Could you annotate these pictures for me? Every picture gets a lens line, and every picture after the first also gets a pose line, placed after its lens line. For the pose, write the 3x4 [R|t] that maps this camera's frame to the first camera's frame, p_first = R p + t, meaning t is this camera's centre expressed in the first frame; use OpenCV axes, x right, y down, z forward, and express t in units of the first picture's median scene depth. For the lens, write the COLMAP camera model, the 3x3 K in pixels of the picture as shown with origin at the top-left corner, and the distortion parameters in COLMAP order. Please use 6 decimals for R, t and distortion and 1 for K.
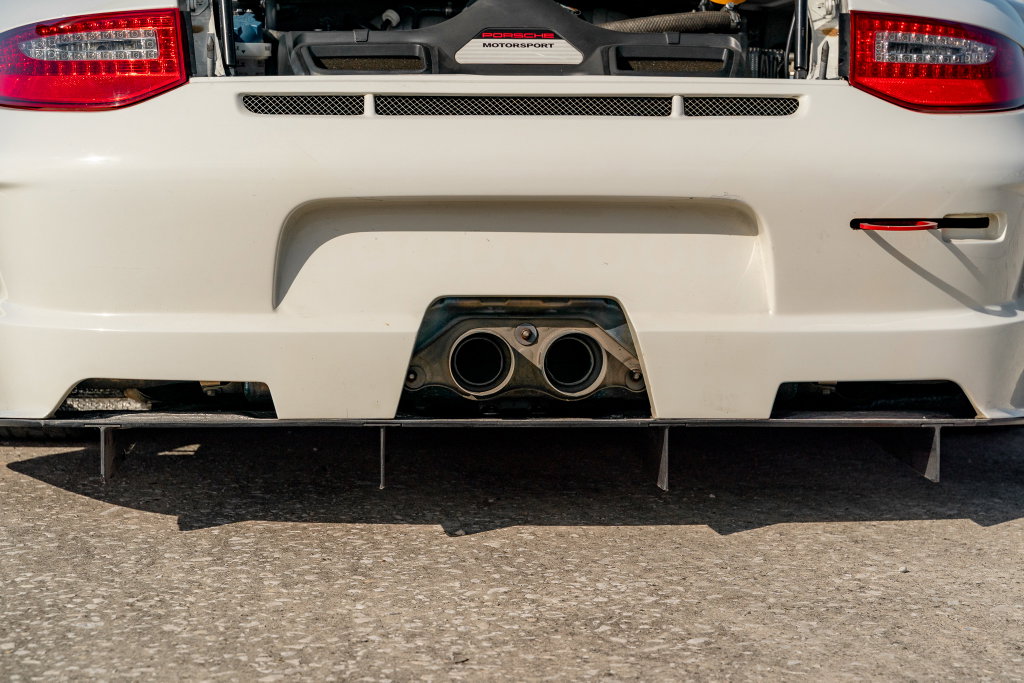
lens RADIAL K [[2370.0, 0, 515.3], [0, 2370.0, 348.0], [0, 0, 1]] dist [-0.014428, 0.000000]
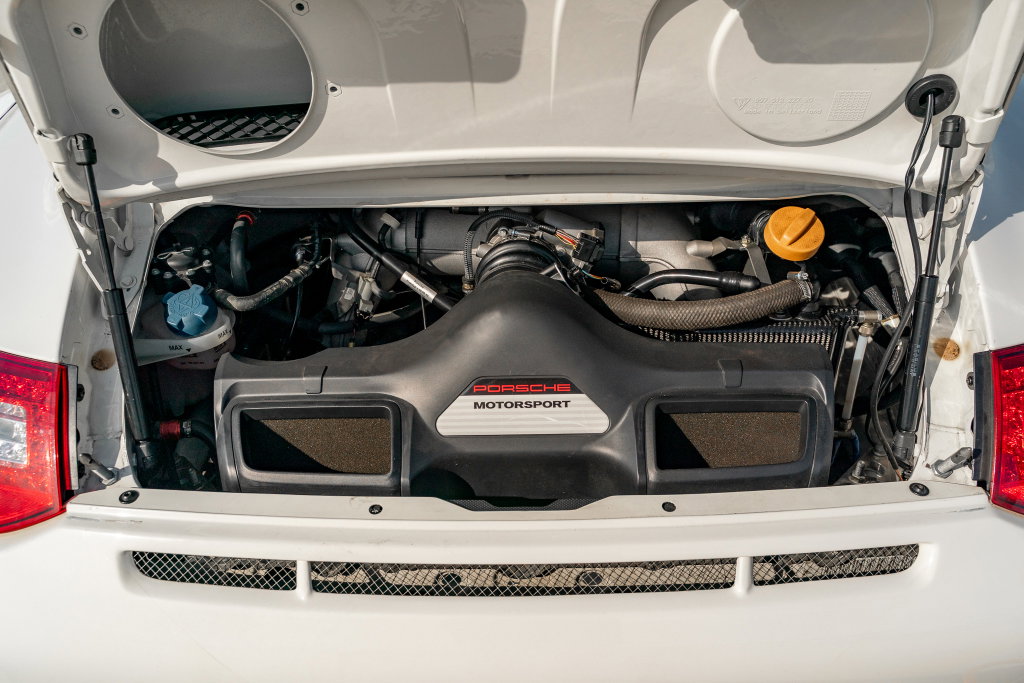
lens RADIAL K [[847.9, 0, 512.0], [0, 847.9, 339.4], [0, 0, 1]] dist [0.019183, -0.014746]
pose [[0.997436, 0.012203, -0.070513, 0.016589], [0.021140, 0.891132, 0.453252, -0.265896], [0.068367, -0.453581, 0.888589, 0.773346]]
